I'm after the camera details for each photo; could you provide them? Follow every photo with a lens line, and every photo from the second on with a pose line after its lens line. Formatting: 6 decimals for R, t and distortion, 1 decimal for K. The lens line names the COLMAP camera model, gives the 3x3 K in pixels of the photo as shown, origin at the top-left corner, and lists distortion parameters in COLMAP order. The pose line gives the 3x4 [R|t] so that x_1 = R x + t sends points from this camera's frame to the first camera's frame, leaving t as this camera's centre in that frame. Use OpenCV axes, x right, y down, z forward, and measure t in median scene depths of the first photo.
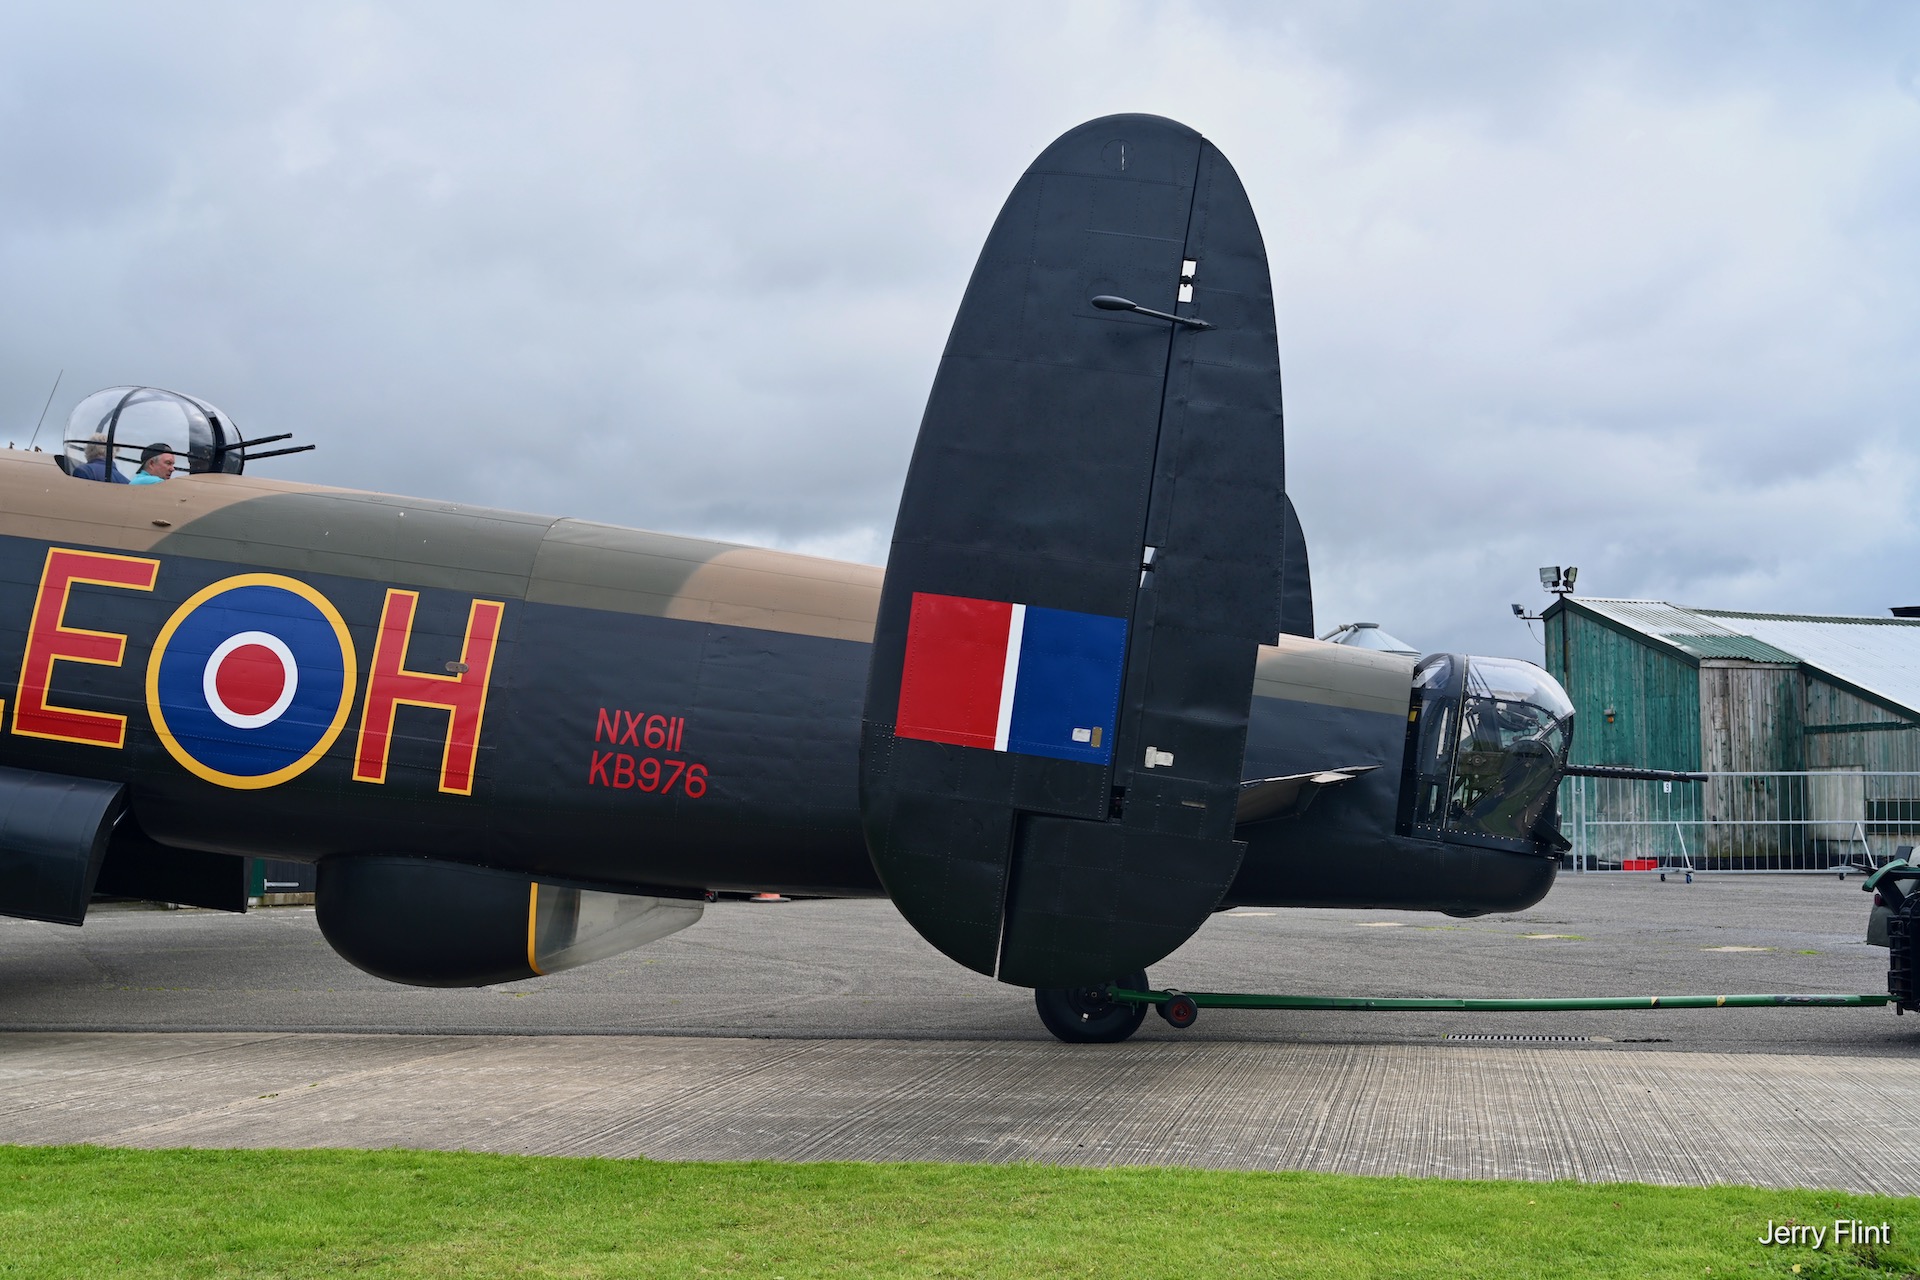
lens RADIAL K [[2380.2, 0, 960.0], [0, 2380.2, 640.0], [0, 0, 1]] dist [0.019880, -0.125970]
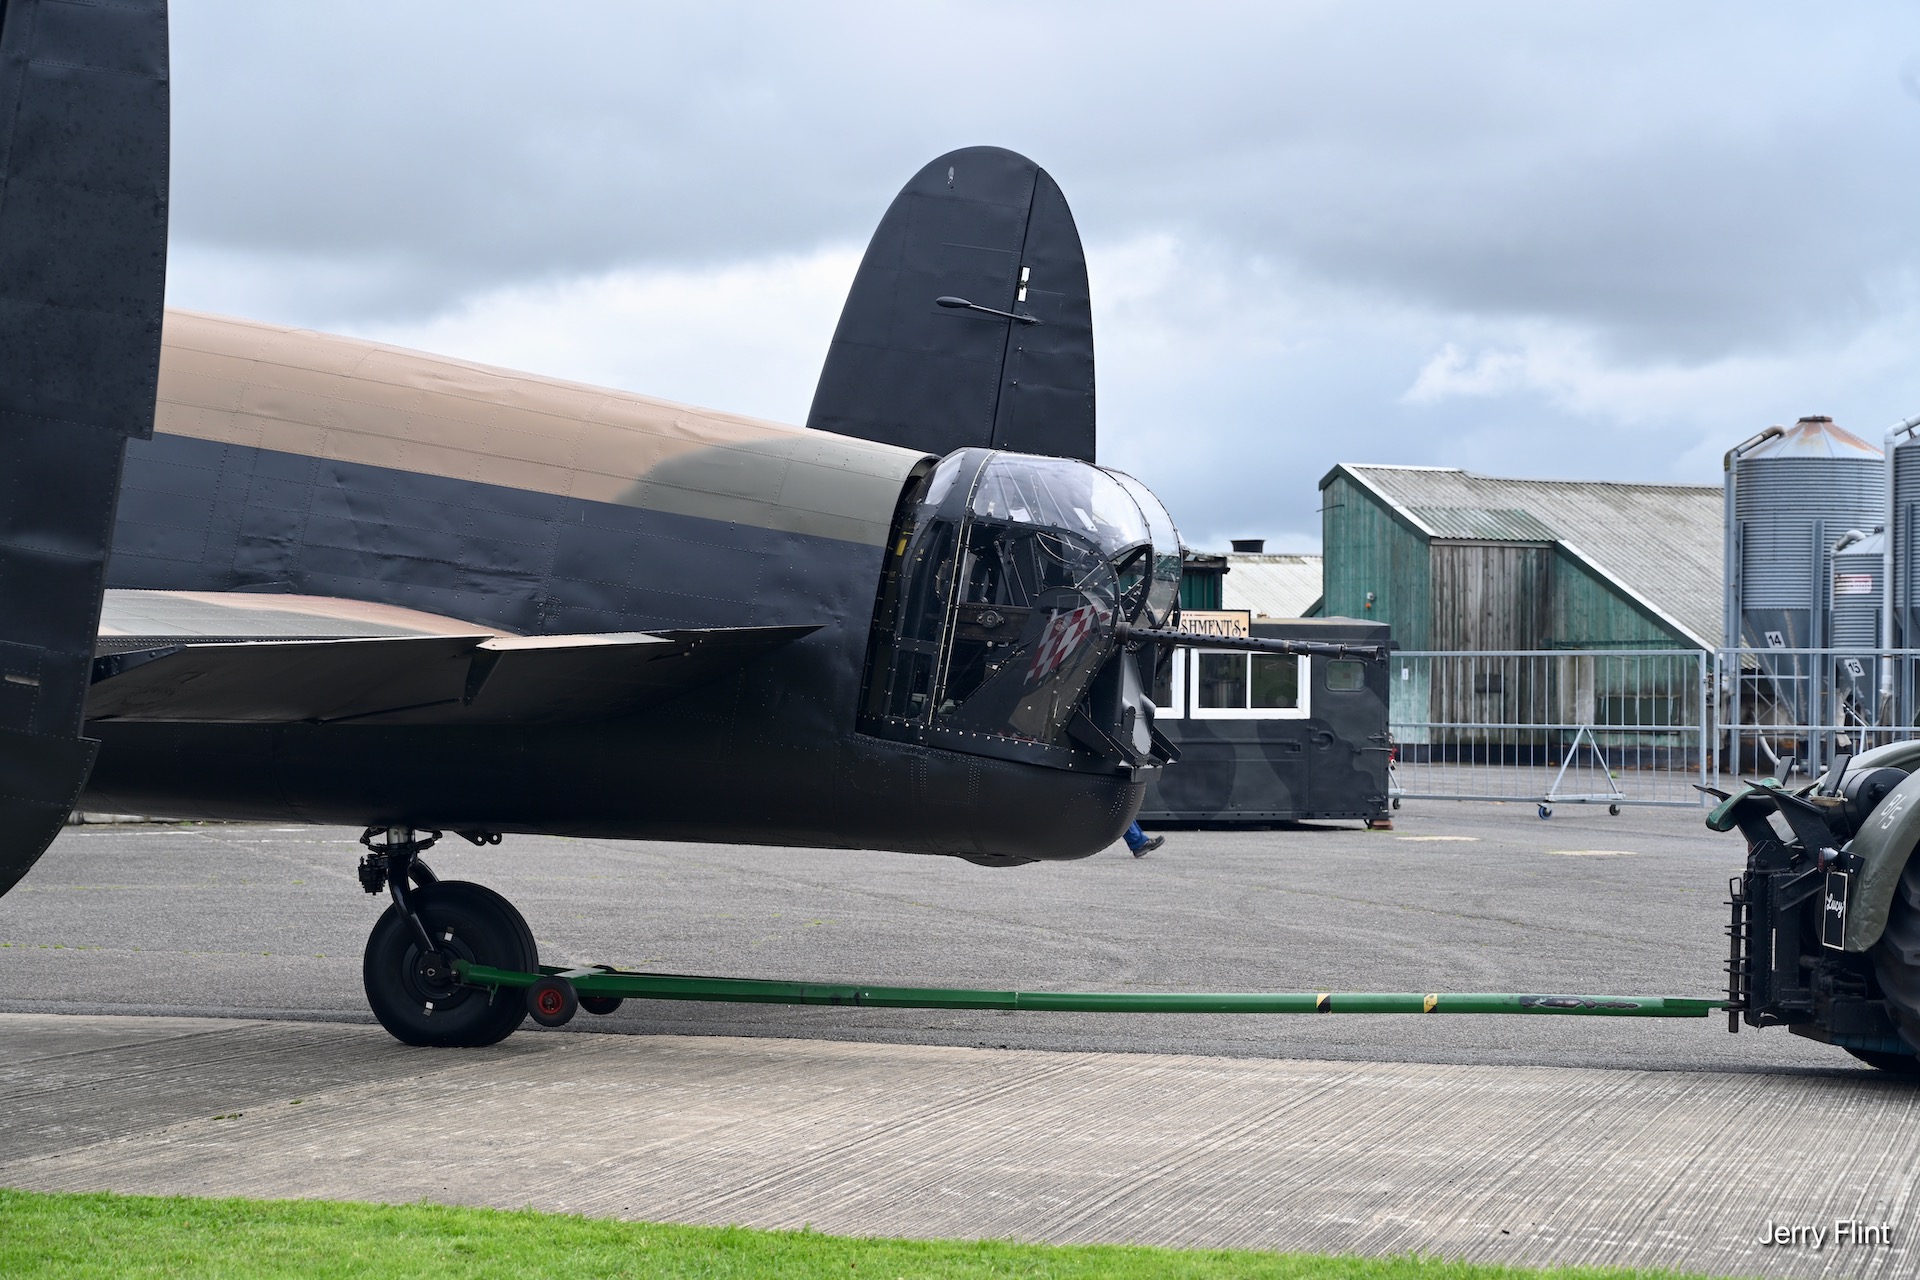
lens RADIAL K [[3855.2, 0, 1041.5], [0, 3855.2, 715.9], [0, 0, 1]] dist [0.003255, -0.097898]
pose [[0.995748, 0.018884, -0.090159, 0.286467], [-0.011765, 0.996817, 0.078854, -0.004616], [0.091361, -0.077458, 0.992801, -0.018690]]
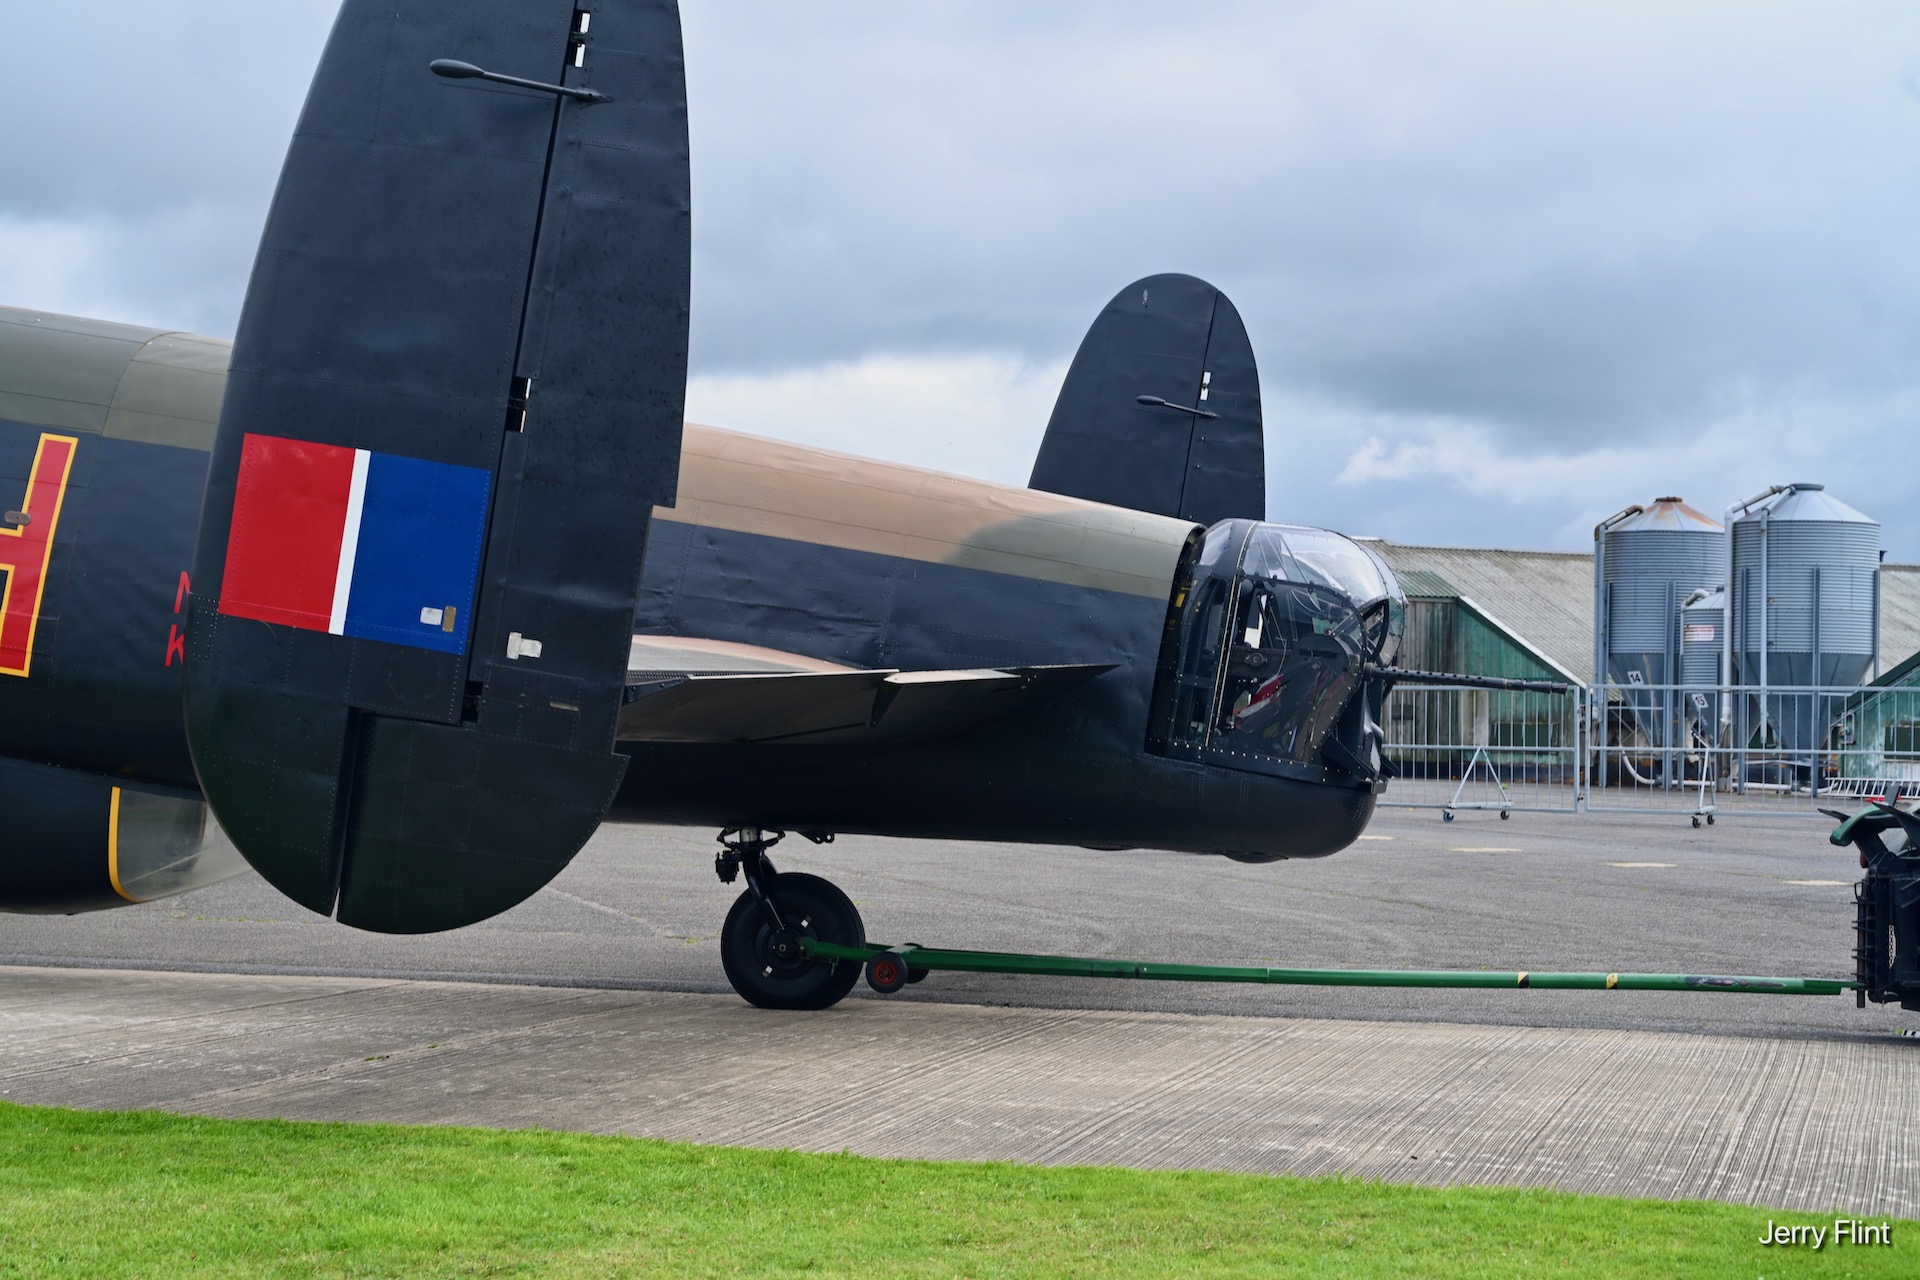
lens RADIAL K [[3122.7, 0, 1009.2], [0, 3122.7, 687.1], [0, 0, 1]] dist [0.002867, -0.091039]
pose [[0.995228, 0.022304, -0.094989, 0.207290], [-0.016318, 0.997859, 0.063333, -0.003362], [0.096199, -0.061481, 0.993462, -0.012772]]
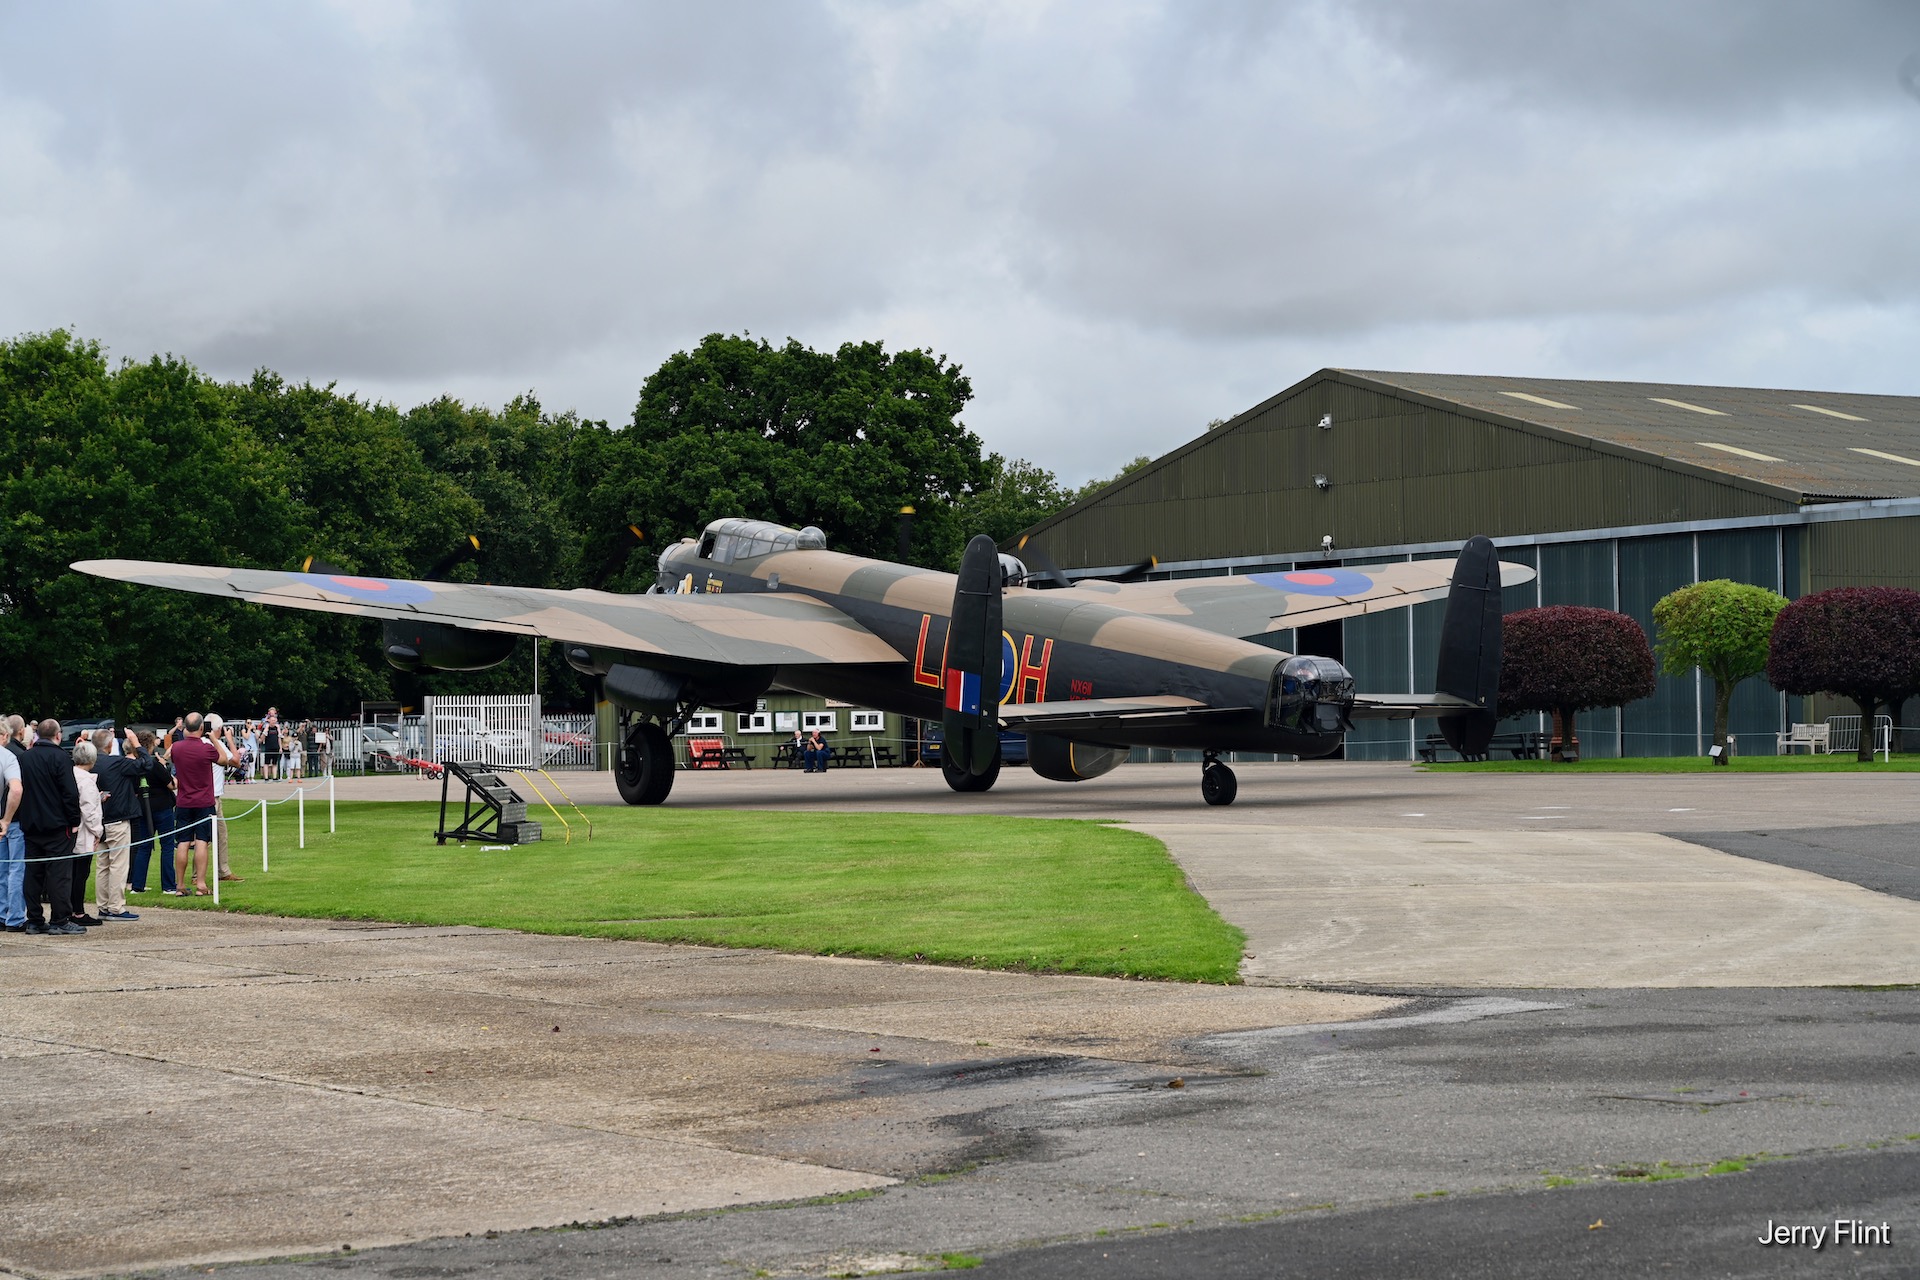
lens RADIAL K [[3855.2, 0, 1041.5], [0, 3855.2, 715.9], [0, 0, 1]] dist [0.003255, -0.097898]
pose [[0.679305, 0.000255, -0.733856, 2.815418], [0.075104, 0.994725, 0.069866, -0.221301], [0.730003, -0.102576, 0.675702, -1.843082]]
